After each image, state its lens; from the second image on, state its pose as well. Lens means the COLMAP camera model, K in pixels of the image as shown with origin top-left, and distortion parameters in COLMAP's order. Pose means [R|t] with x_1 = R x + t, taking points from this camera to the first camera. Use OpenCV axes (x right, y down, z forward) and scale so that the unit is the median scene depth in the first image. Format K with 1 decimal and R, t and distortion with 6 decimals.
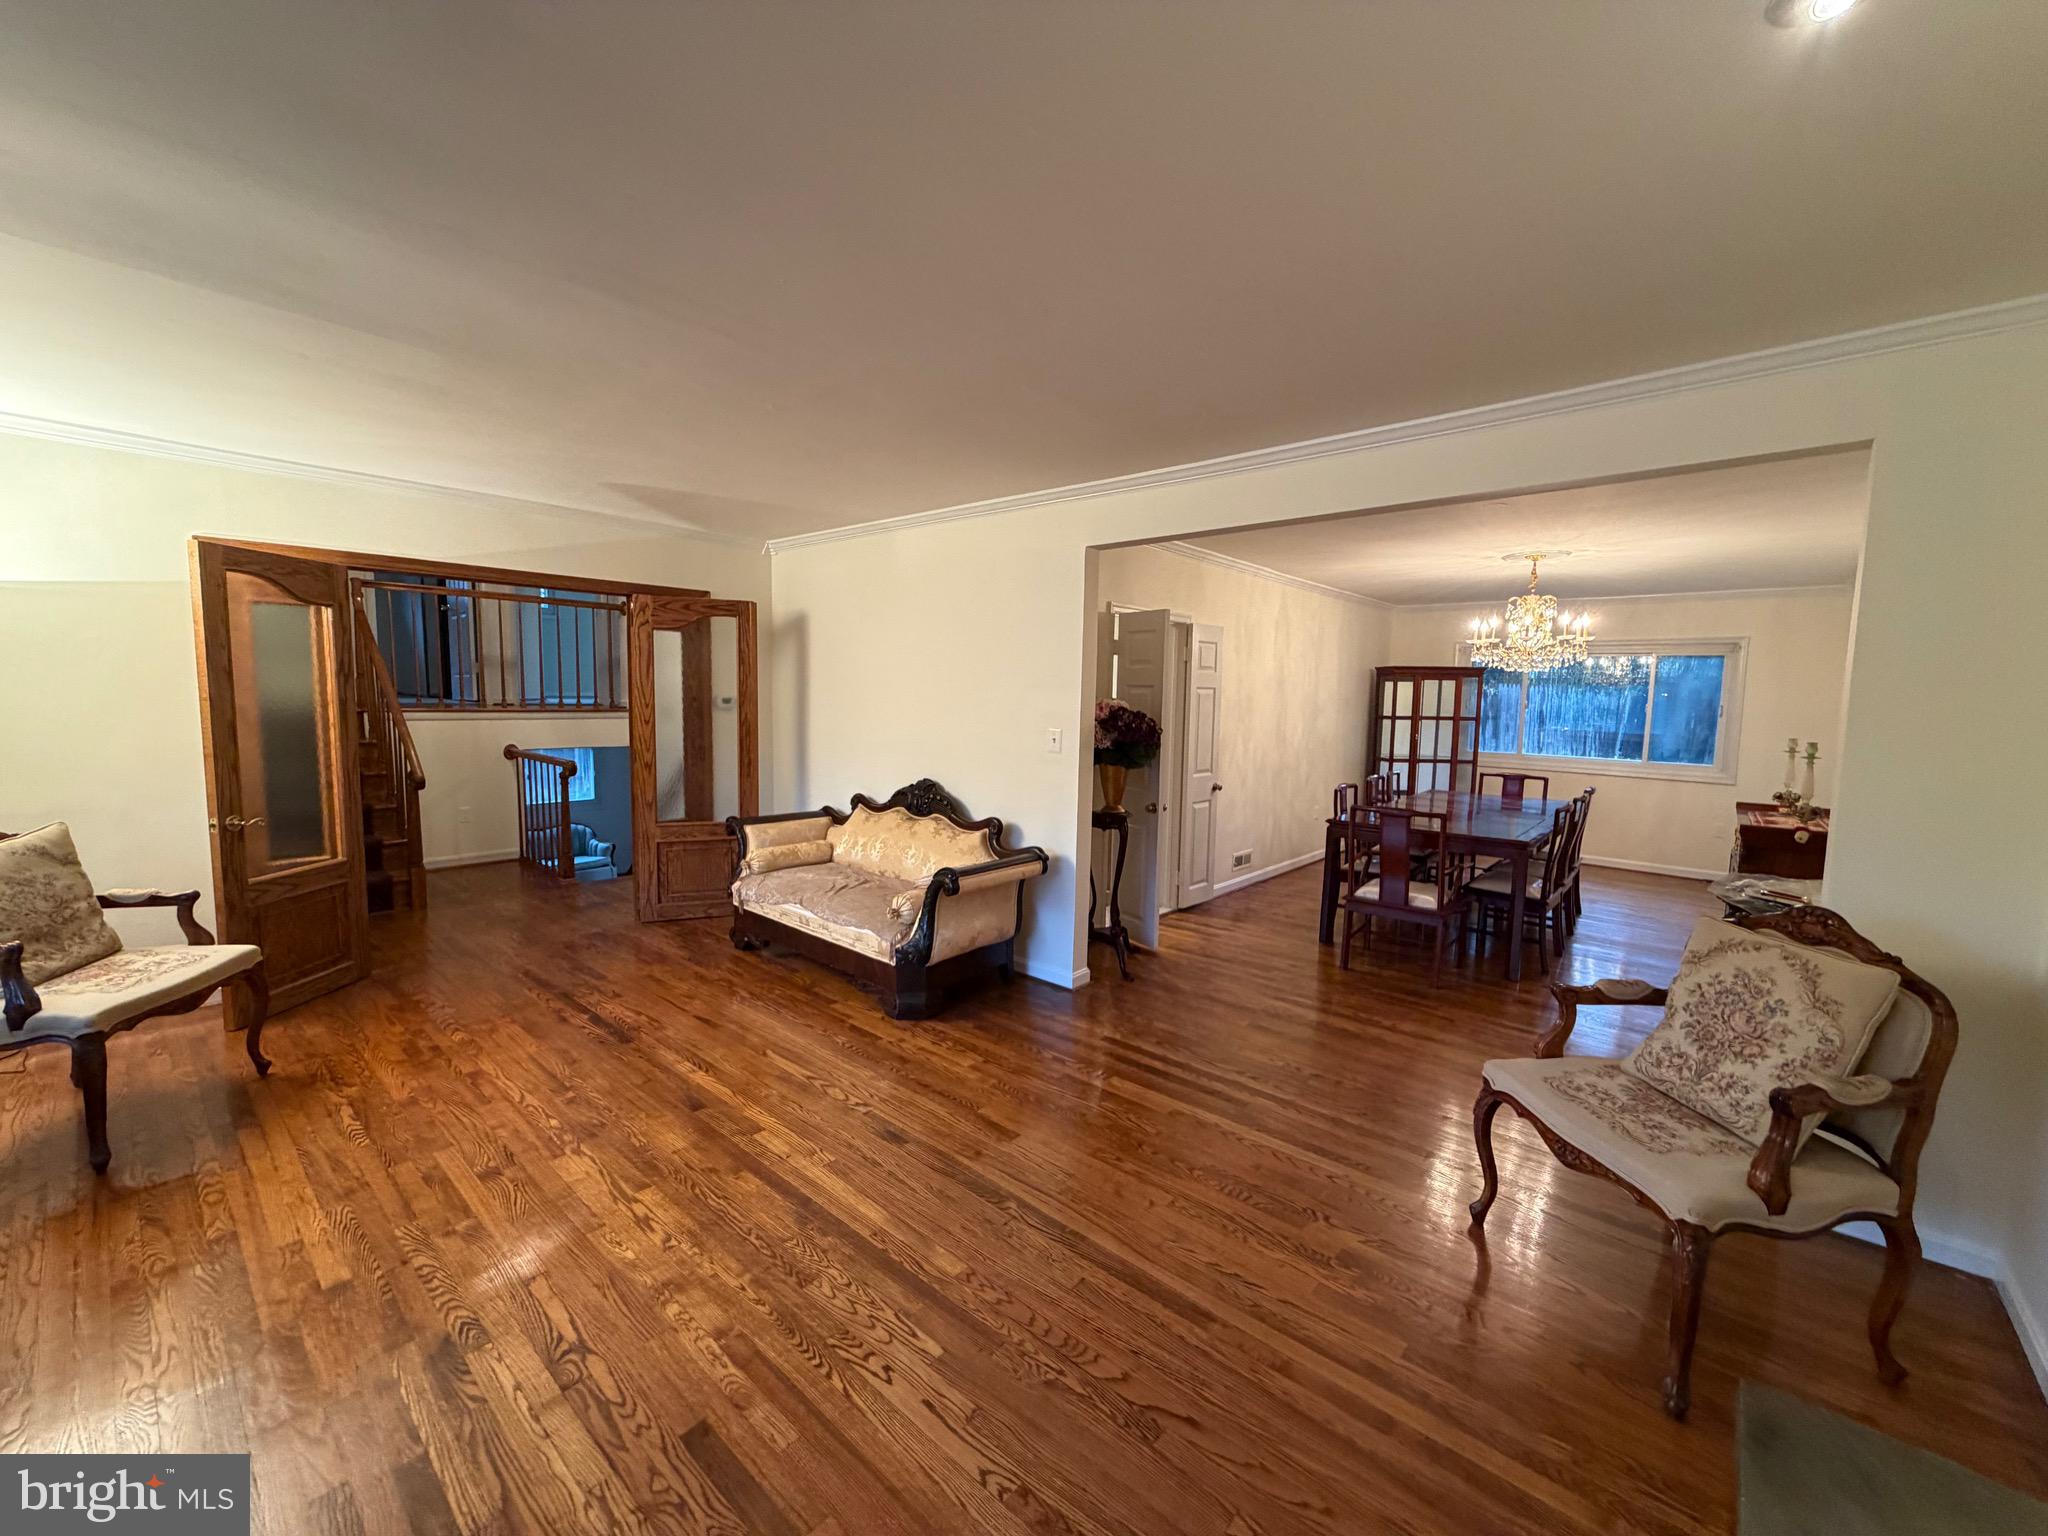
lens RADIAL K [[814.1, 0, 1019.3], [0, 814.1, 767.3], [0, 0, 1]] dist [-0.001308, 0.000362]
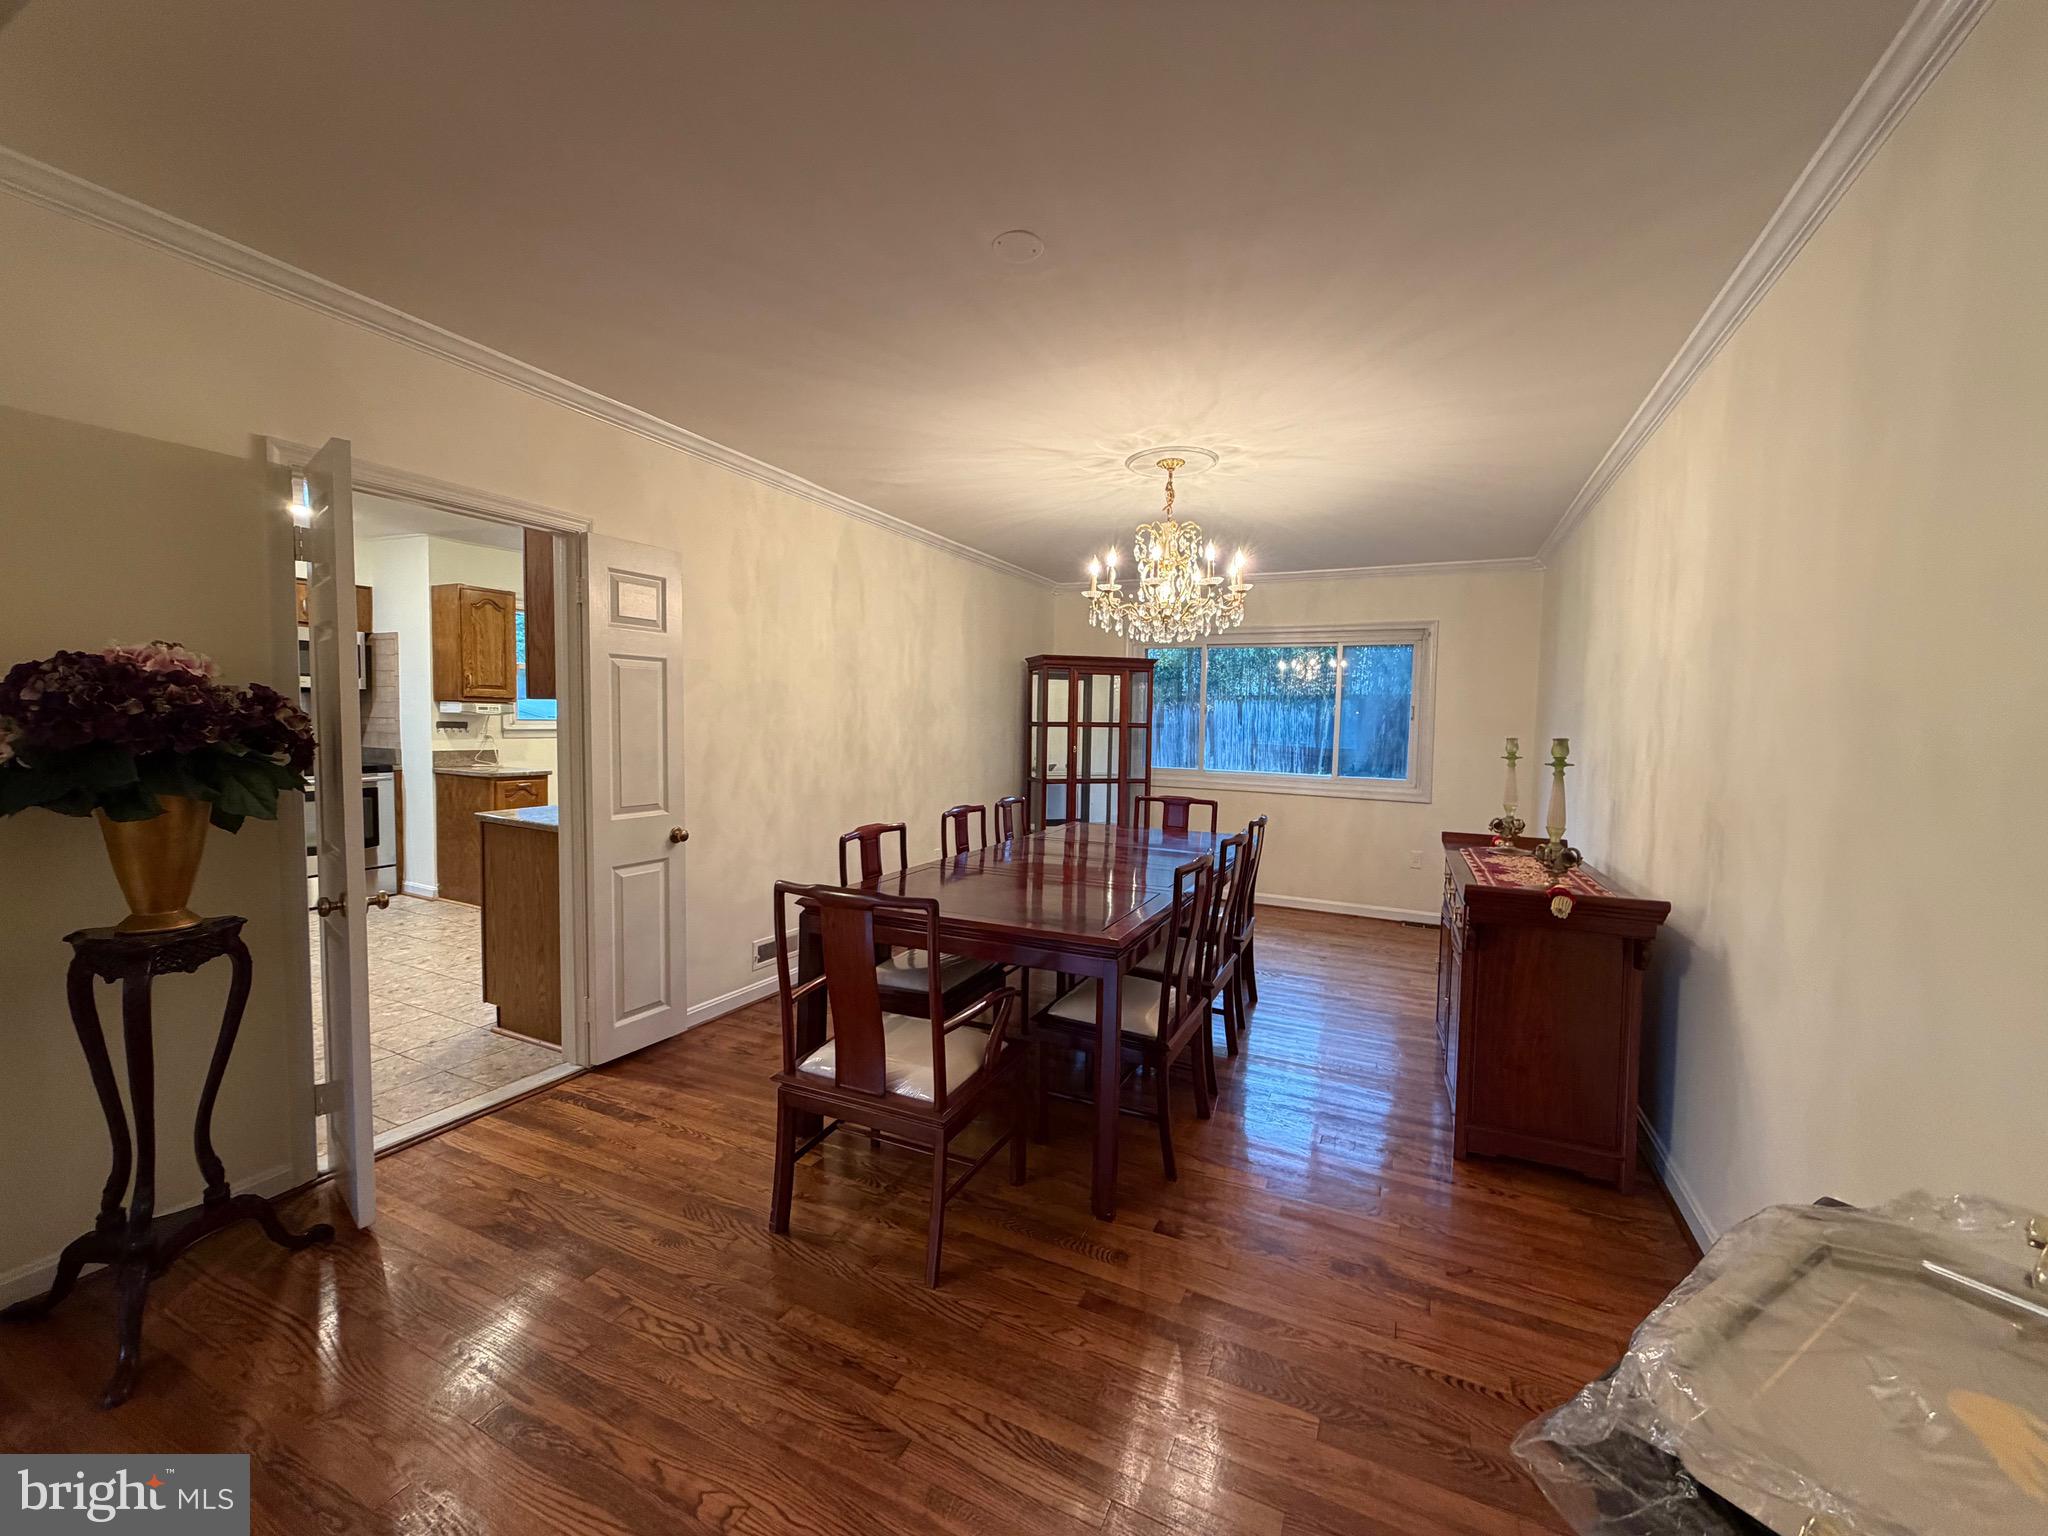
lens RADIAL K [[814.1, 0, 1025.0], [0, 814.1, 767.1], [0, 0, 1]] dist [-0.001308, 0.000362]
pose [[0.961336, -0.015119, 0.274963, 0.365423], [0.023636, 0.999337, -0.027688, -0.002060], [-0.274362, 0.033116, 0.961056, 0.447533]]
